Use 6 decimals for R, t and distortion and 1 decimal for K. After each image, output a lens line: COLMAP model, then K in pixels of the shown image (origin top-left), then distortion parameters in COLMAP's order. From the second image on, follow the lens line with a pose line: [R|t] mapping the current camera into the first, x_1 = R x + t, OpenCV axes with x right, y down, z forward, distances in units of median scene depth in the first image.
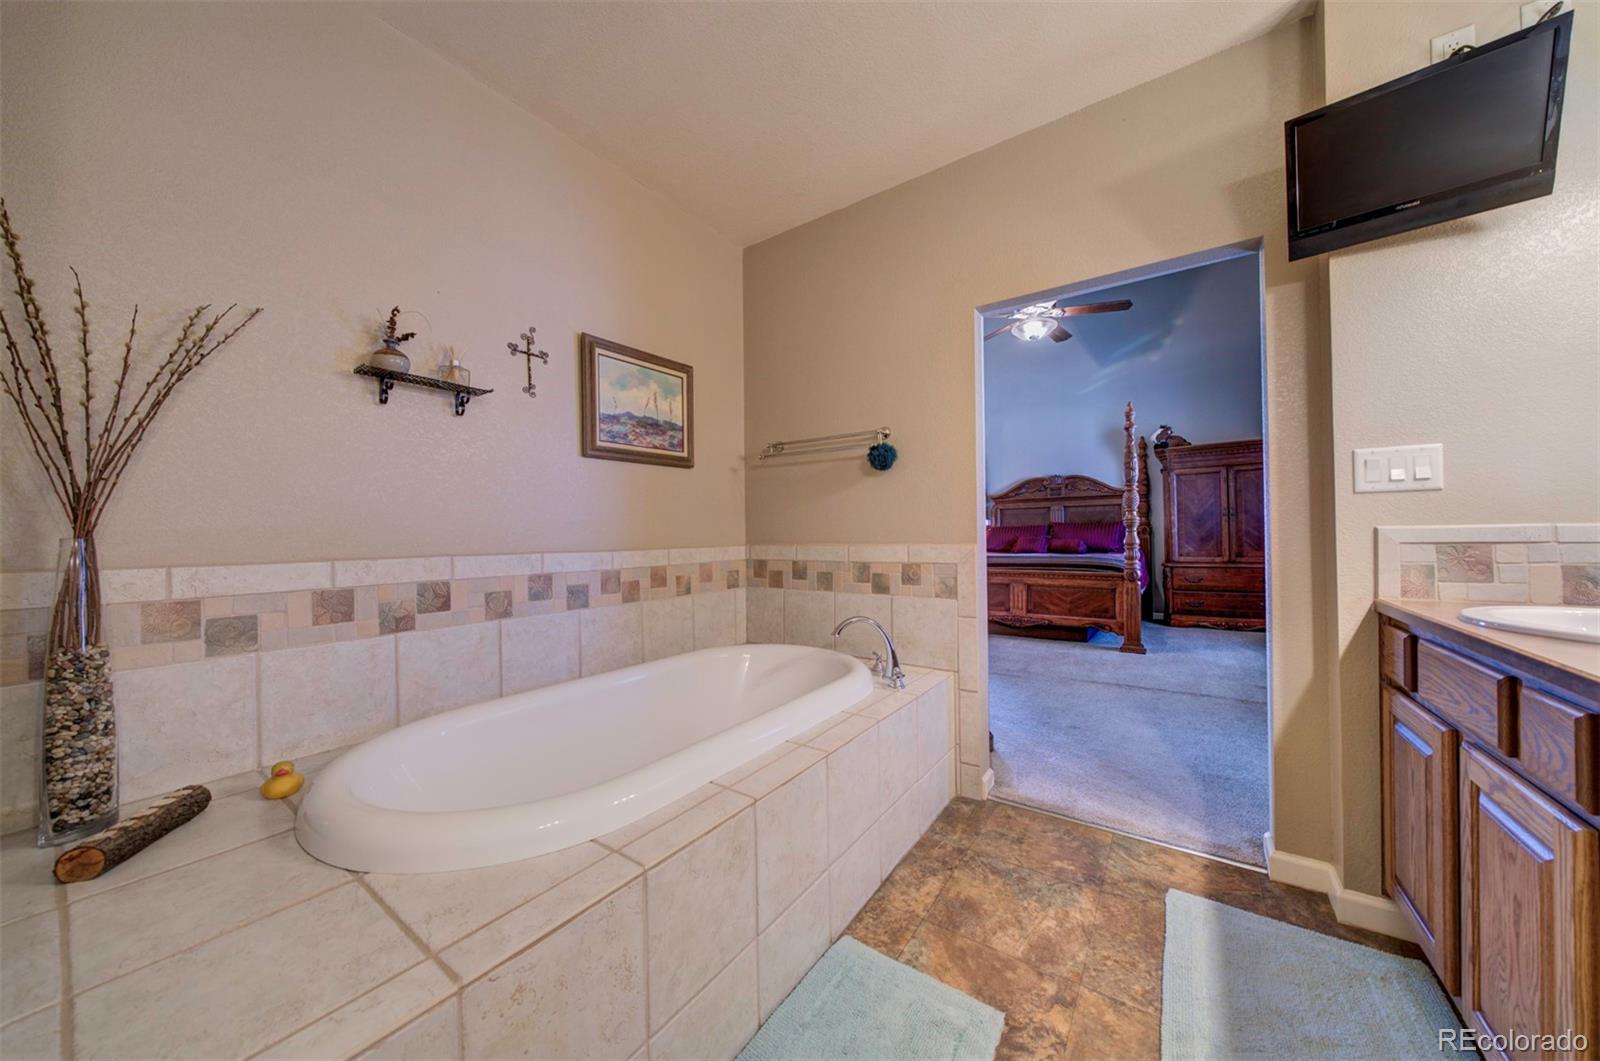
lens RADIAL K [[540.3, 0, 797.8], [0, 540.3, 532.6], [0, 0, 1]] dist [-0.006439, -0.000359]
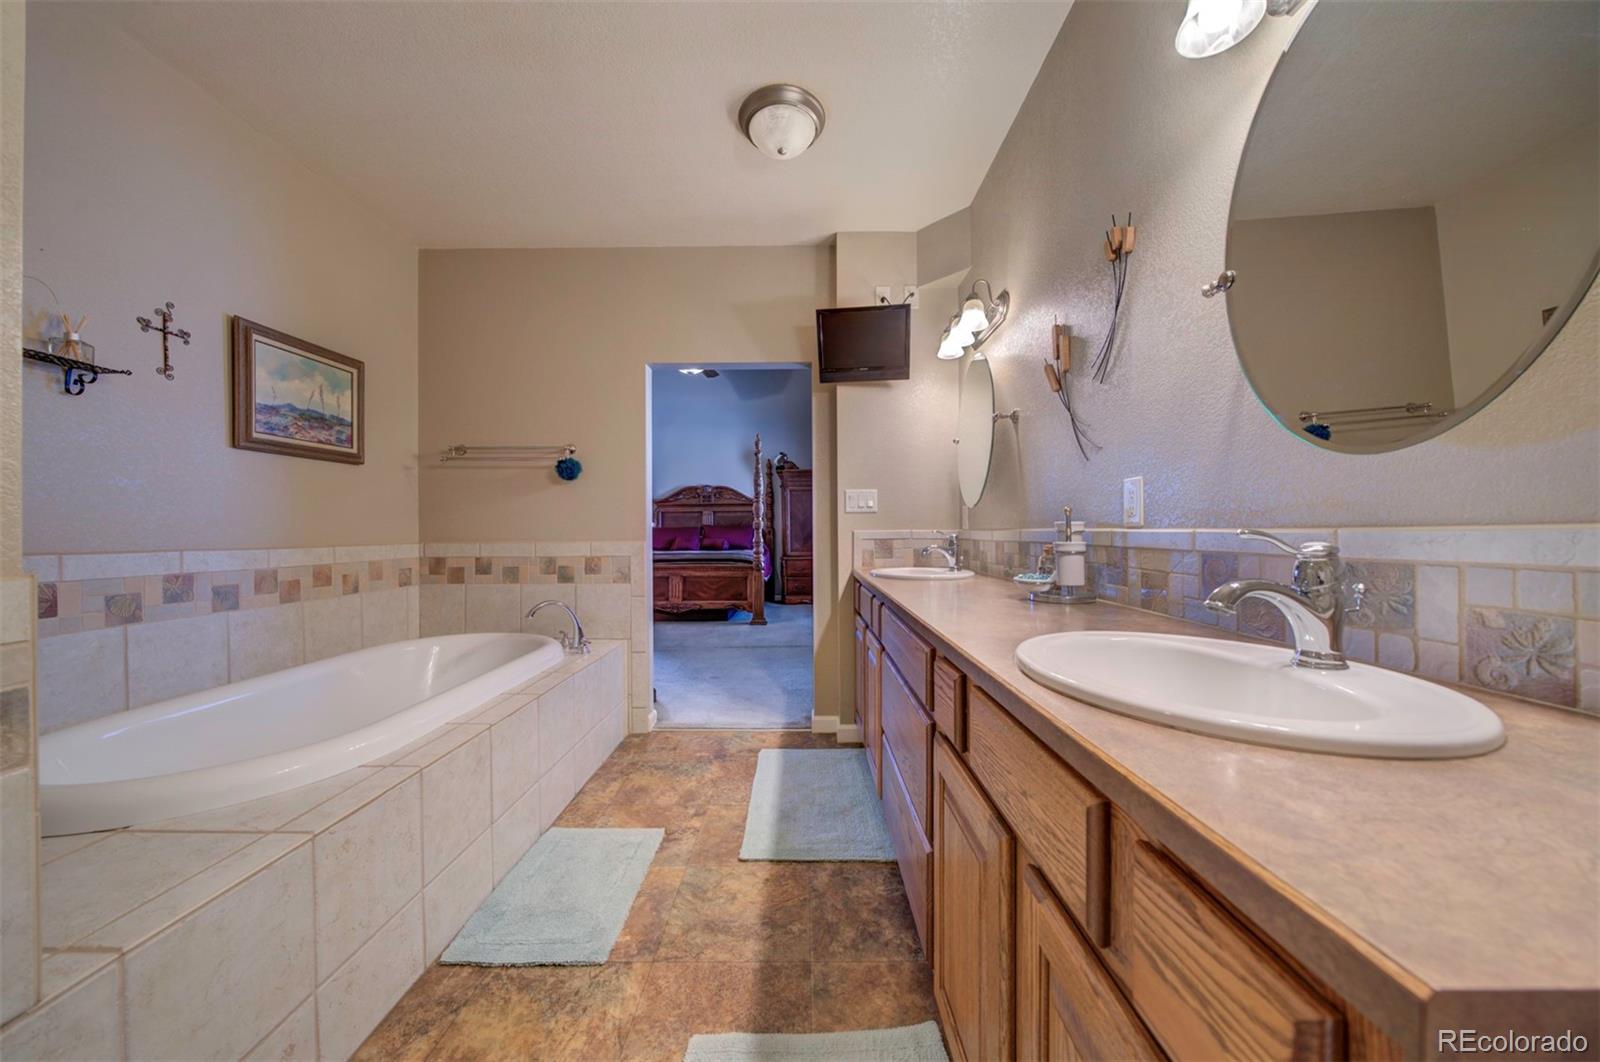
lens RADIAL K [[540.3, 0, 800.5], [0, 540.3, 531.7], [0, 0, 1]] dist [-0.006439, -0.000359]
pose [[0.818190, 0.008488, 0.574885, -0.155068], [-0.007247, 0.999964, -0.004451, 0.001898], [-0.574902, -0.000524, 0.818222, -0.395295]]
